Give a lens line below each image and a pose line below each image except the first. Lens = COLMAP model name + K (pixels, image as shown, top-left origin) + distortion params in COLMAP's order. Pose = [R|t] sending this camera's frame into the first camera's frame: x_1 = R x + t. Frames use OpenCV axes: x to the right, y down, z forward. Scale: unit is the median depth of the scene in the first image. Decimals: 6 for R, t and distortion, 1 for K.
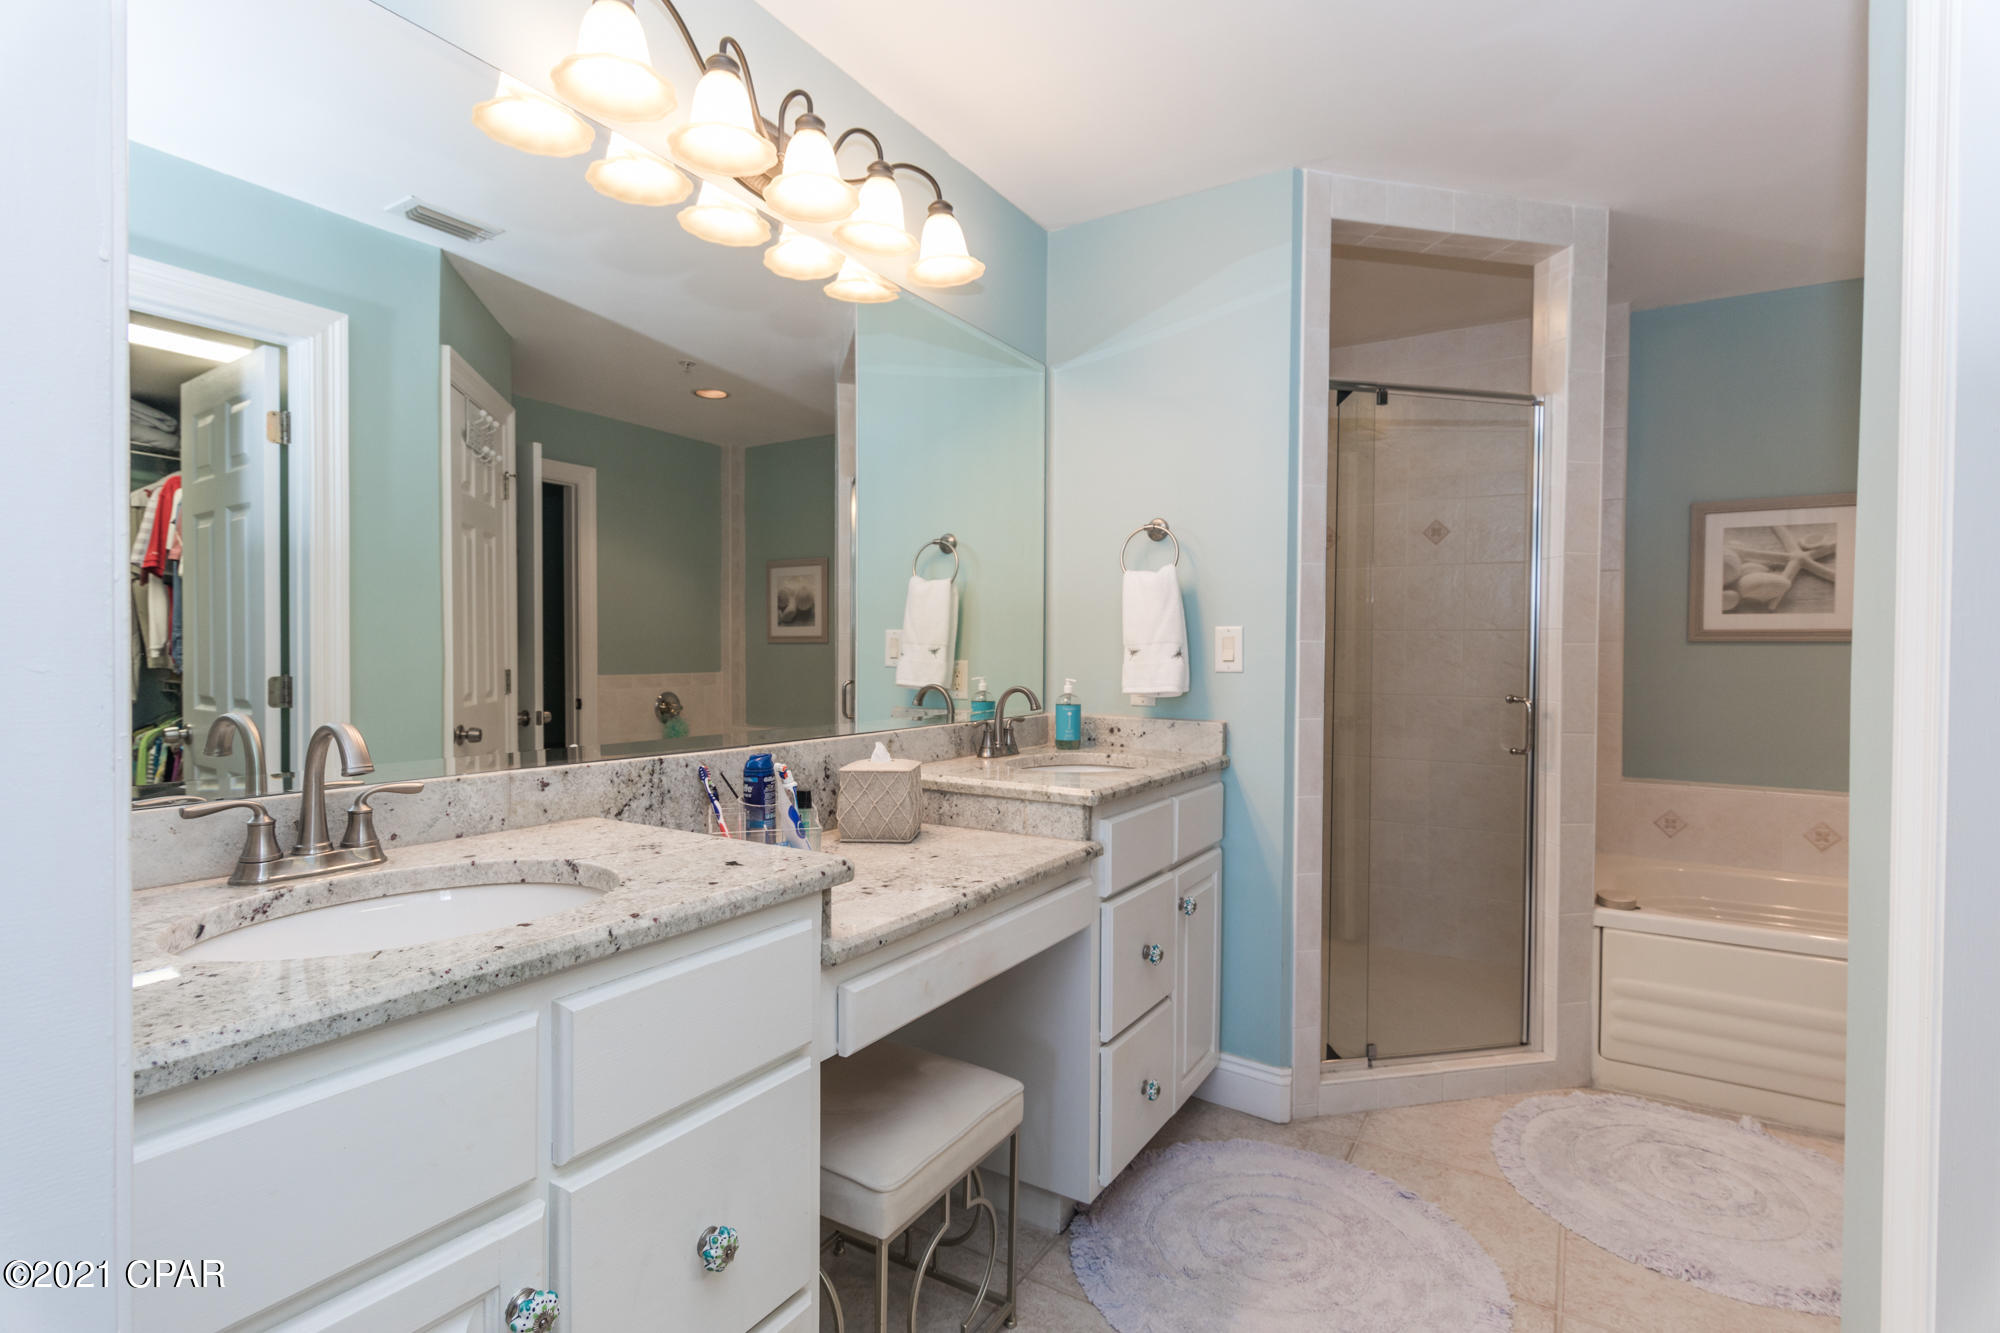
lens RADIAL K [[975.5, 0, 991.8], [0, 975.5, 666.0], [0, 0, 1]] dist [0.002763, -0.000507]
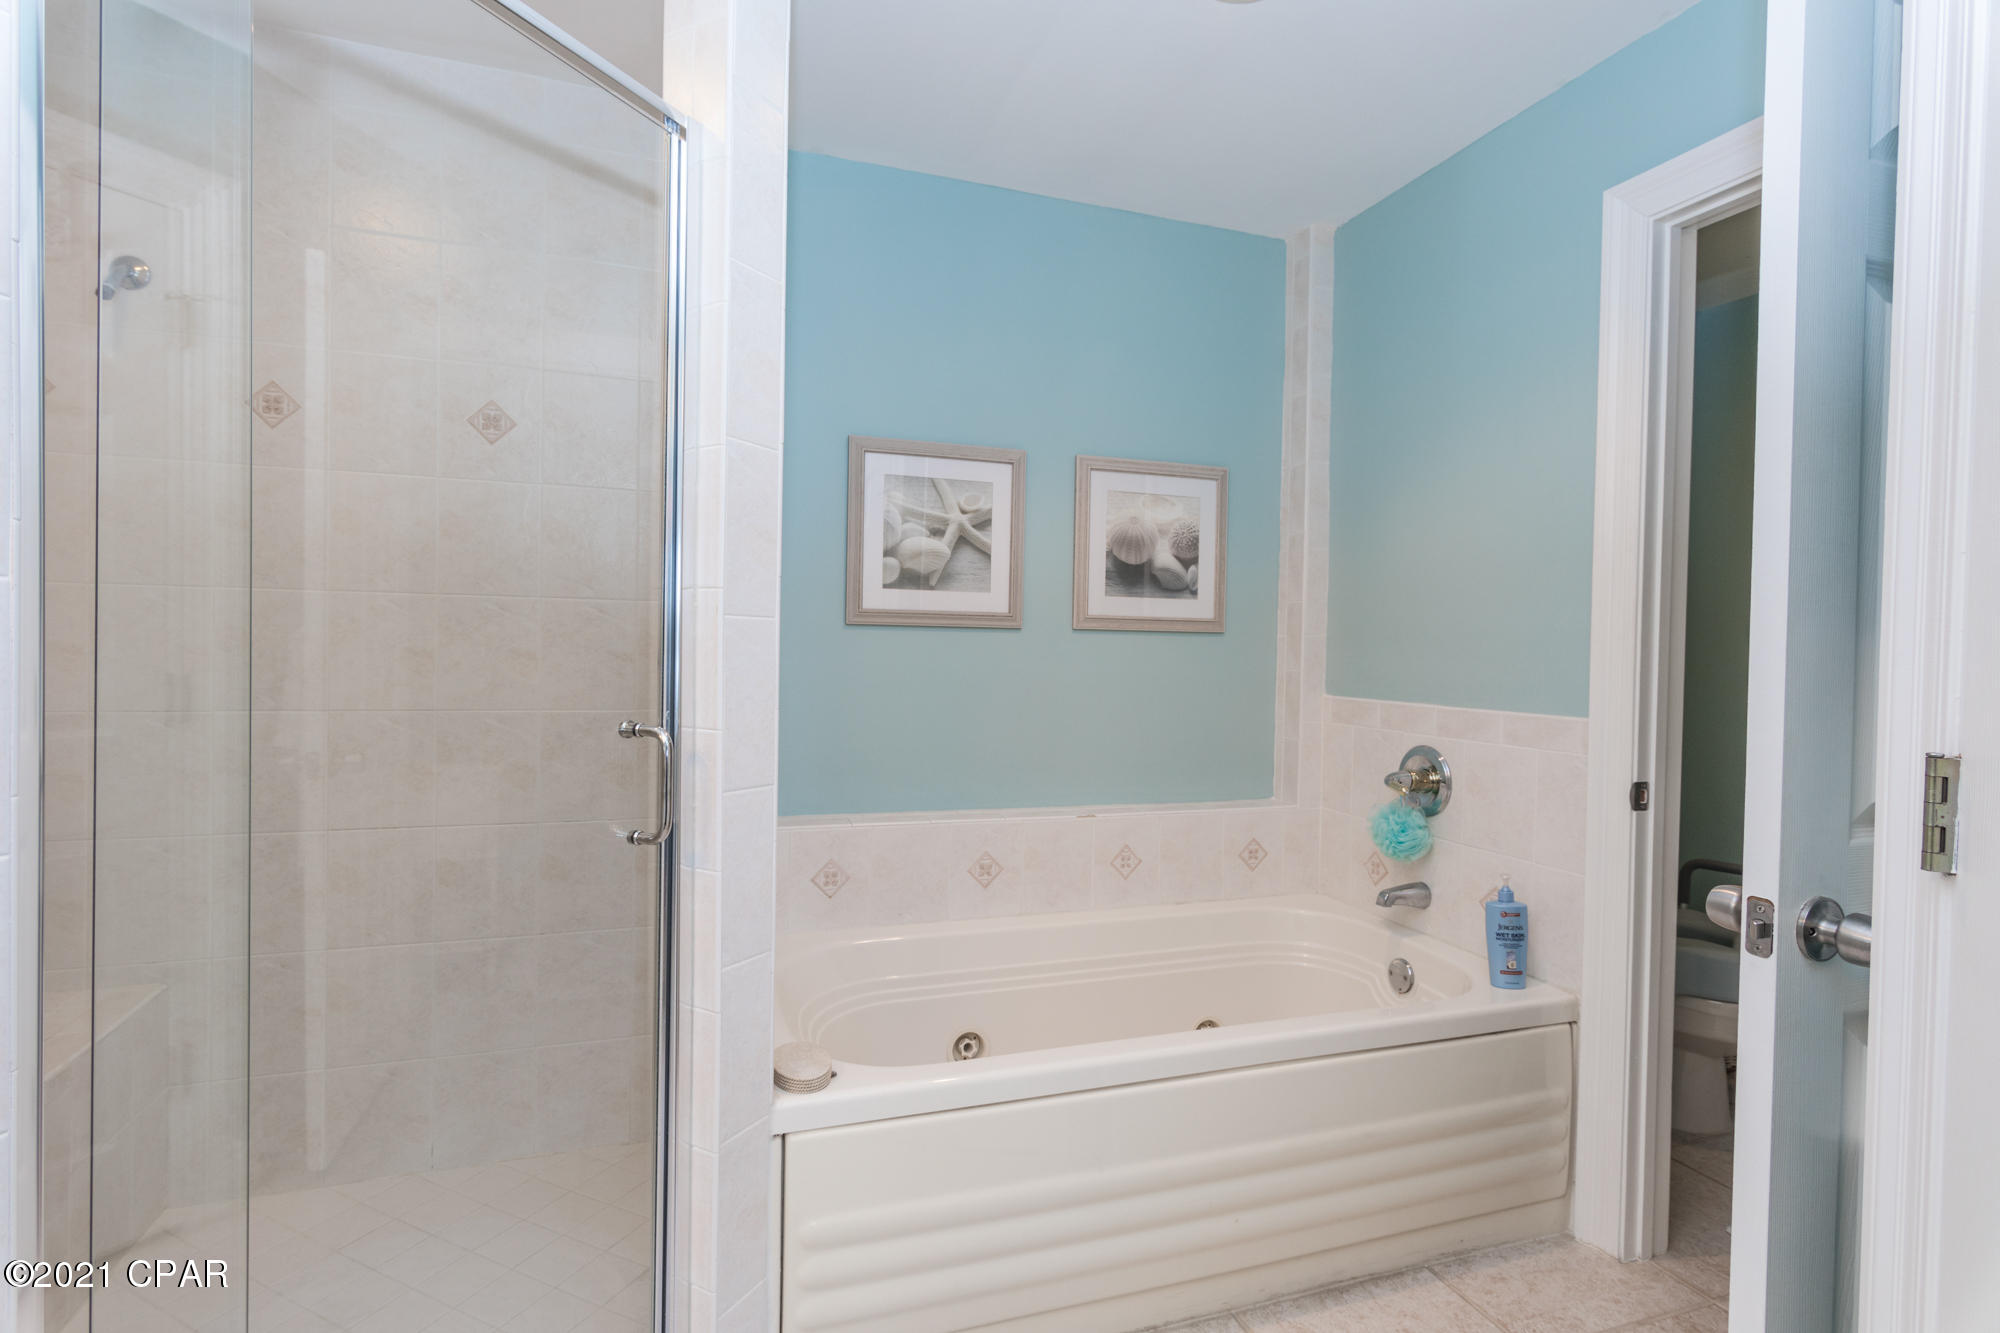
lens RADIAL K [[975.5, 0, 997.0], [0, 975.5, 664.1], [0, 0, 1]] dist [0.002763, -0.000507]
pose [[0.642748, -0.007217, 0.766043, 0.233943], [0.001740, 0.999967, 0.007961, -0.000823], [-0.766075, -0.003784, 0.642740, 0.460268]]
